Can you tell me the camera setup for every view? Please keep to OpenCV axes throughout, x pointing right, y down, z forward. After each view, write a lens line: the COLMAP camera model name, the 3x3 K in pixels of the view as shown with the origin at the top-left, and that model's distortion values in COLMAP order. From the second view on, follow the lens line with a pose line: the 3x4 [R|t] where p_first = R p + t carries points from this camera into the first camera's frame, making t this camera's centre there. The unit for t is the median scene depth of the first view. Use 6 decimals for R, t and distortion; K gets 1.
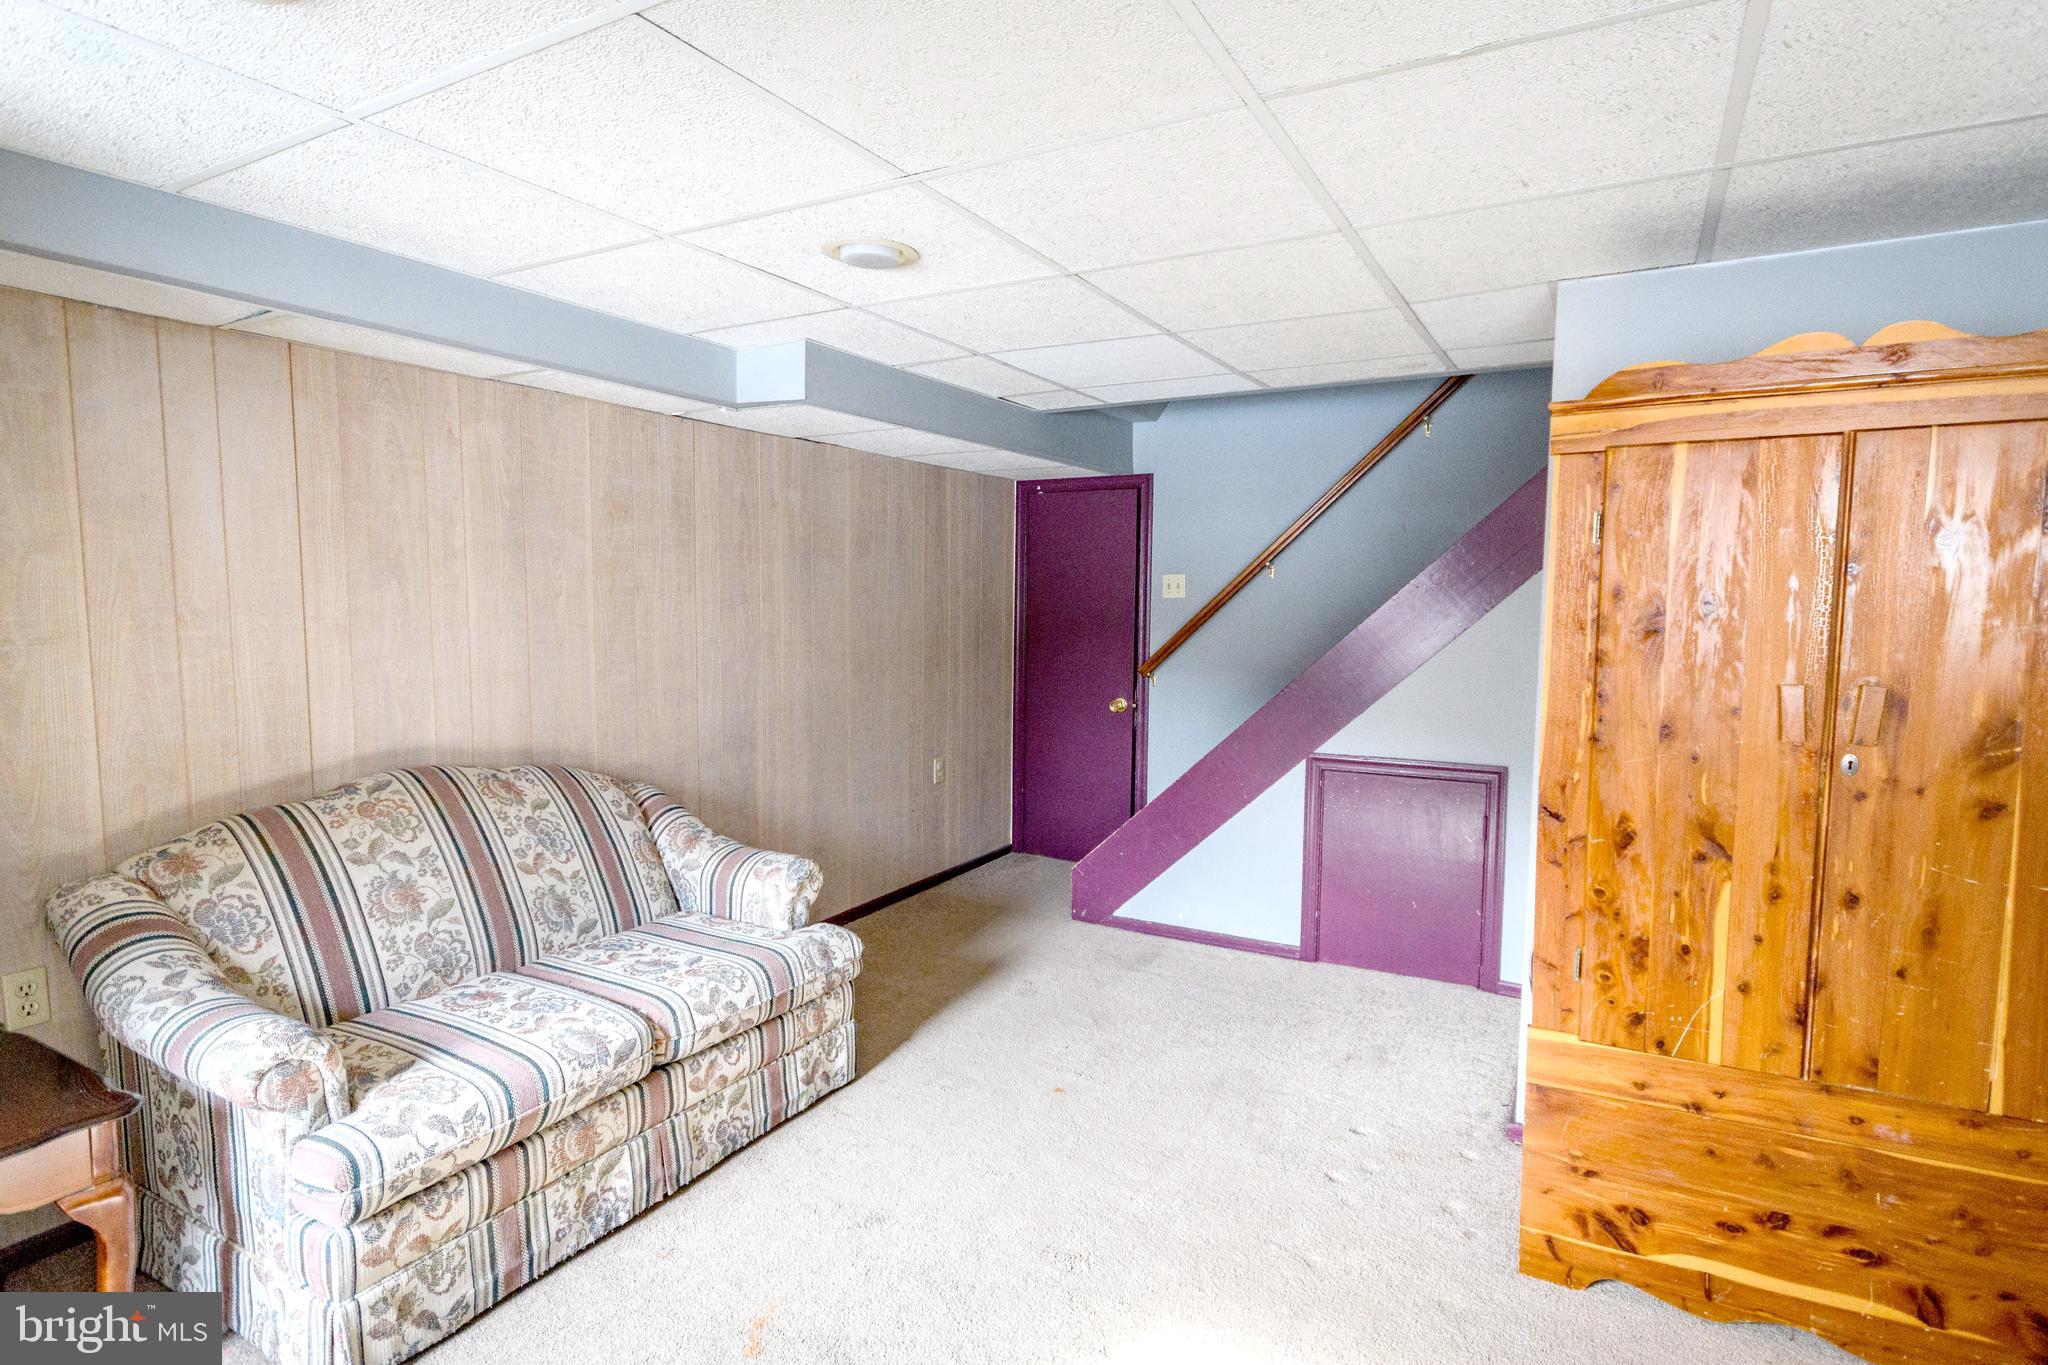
lens RADIAL K [[1066.0, 0, 1021.9], [0, 1066.0, 683.8], [0, 0, 1]] dist [0.005272, 0.000290]
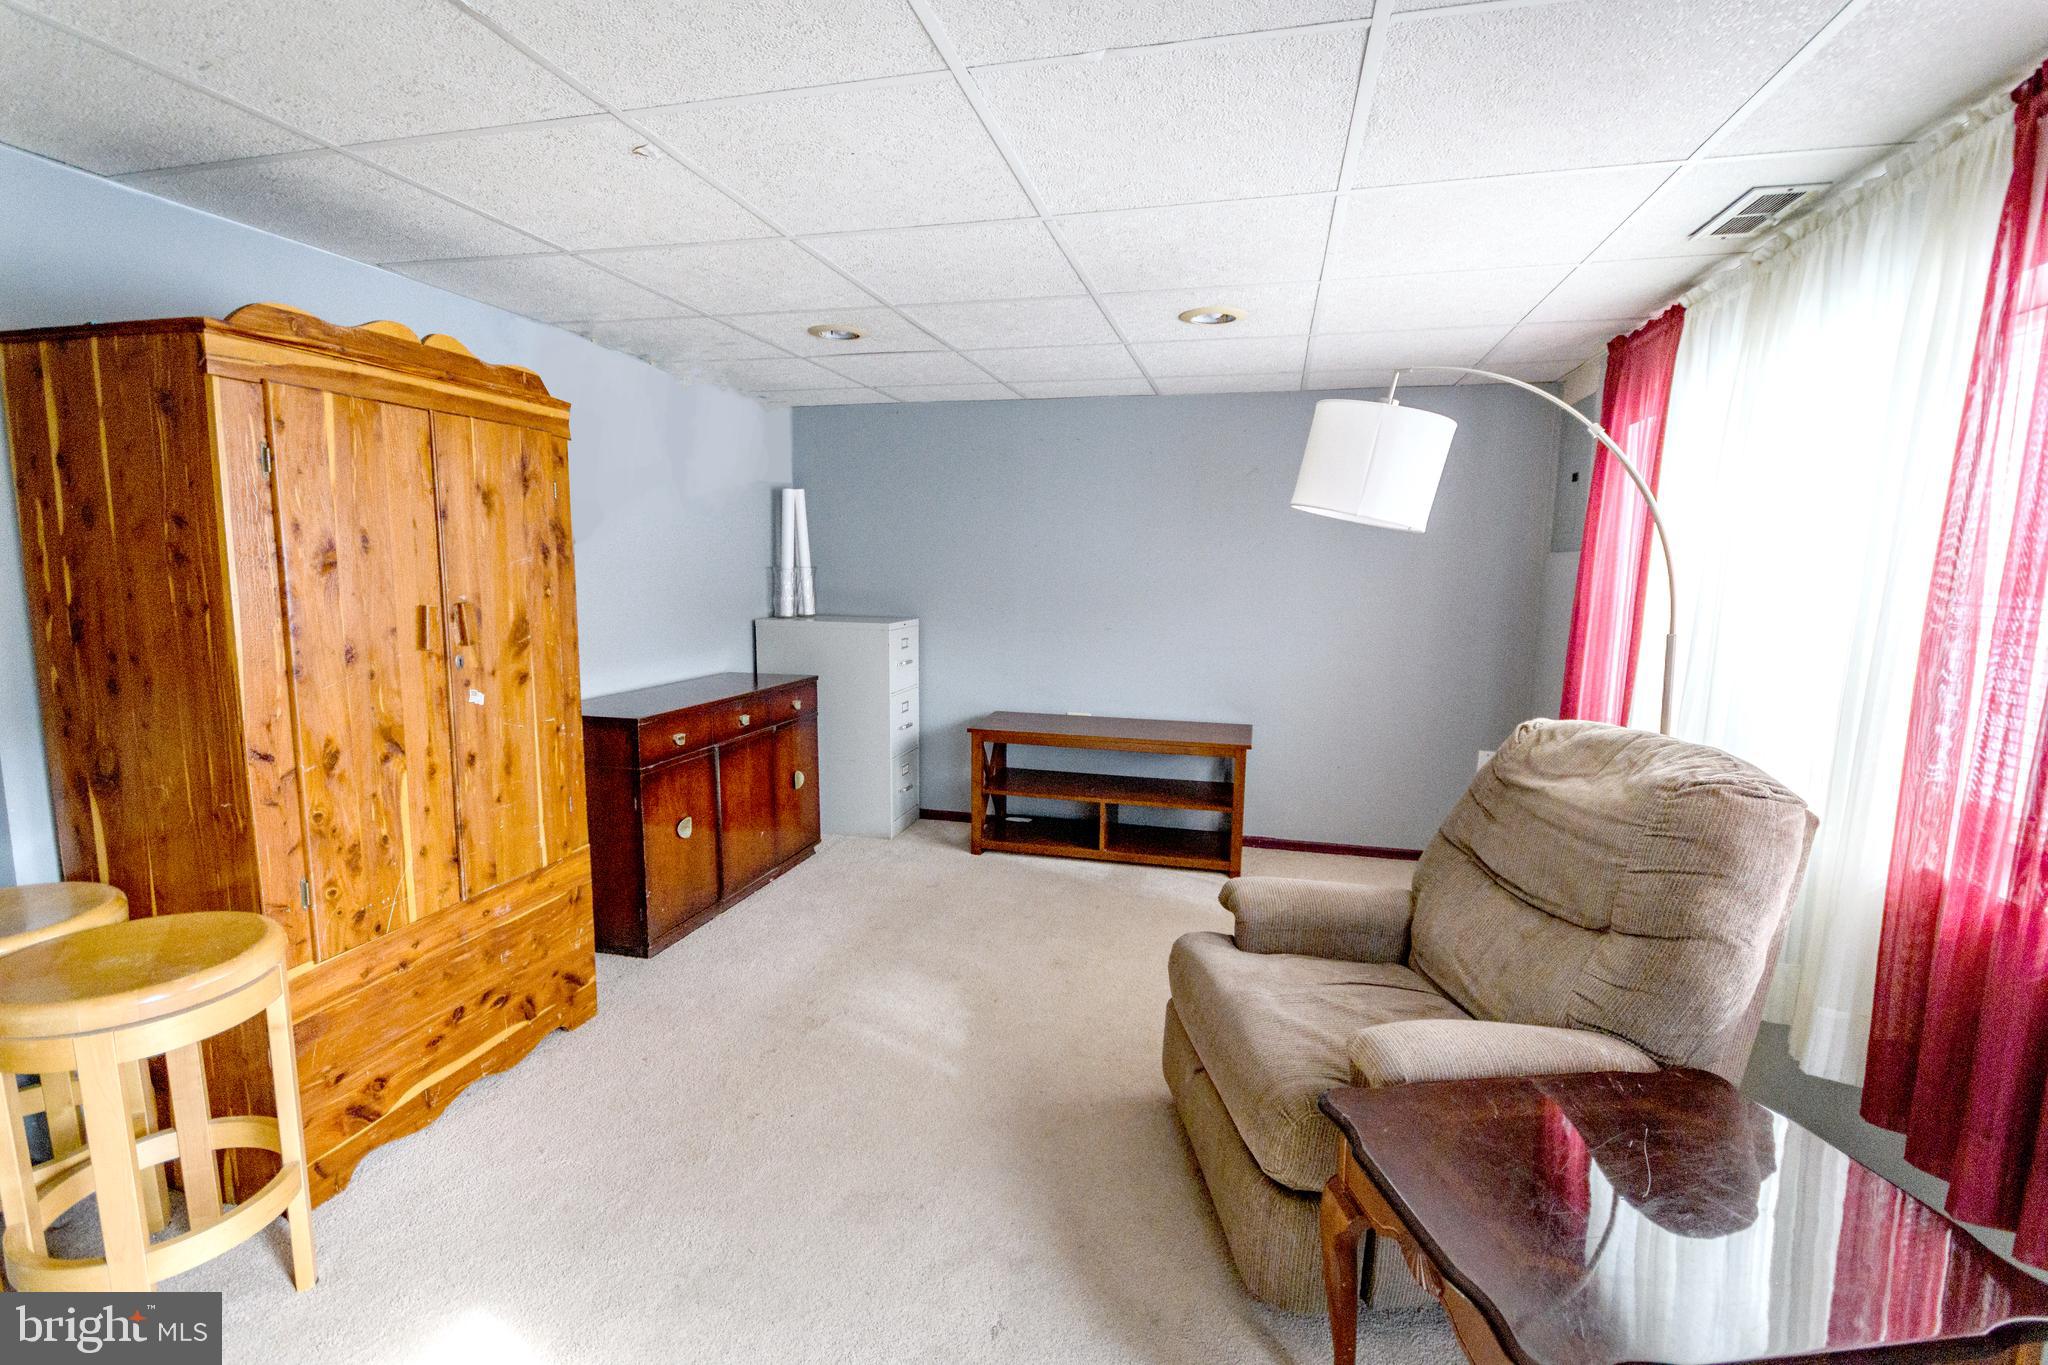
lens RADIAL K [[932.9, 0, 1021.3], [0, 932.9, 690.6], [0, 0, 1]] dist [-0.005194, -0.000962]
pose [[-0.254600, -0.135732, 0.957473, -0.509682], [0.066040, 0.985349, 0.157244, -0.025257], [-0.964789, 0.103266, -0.241907, 0.563785]]
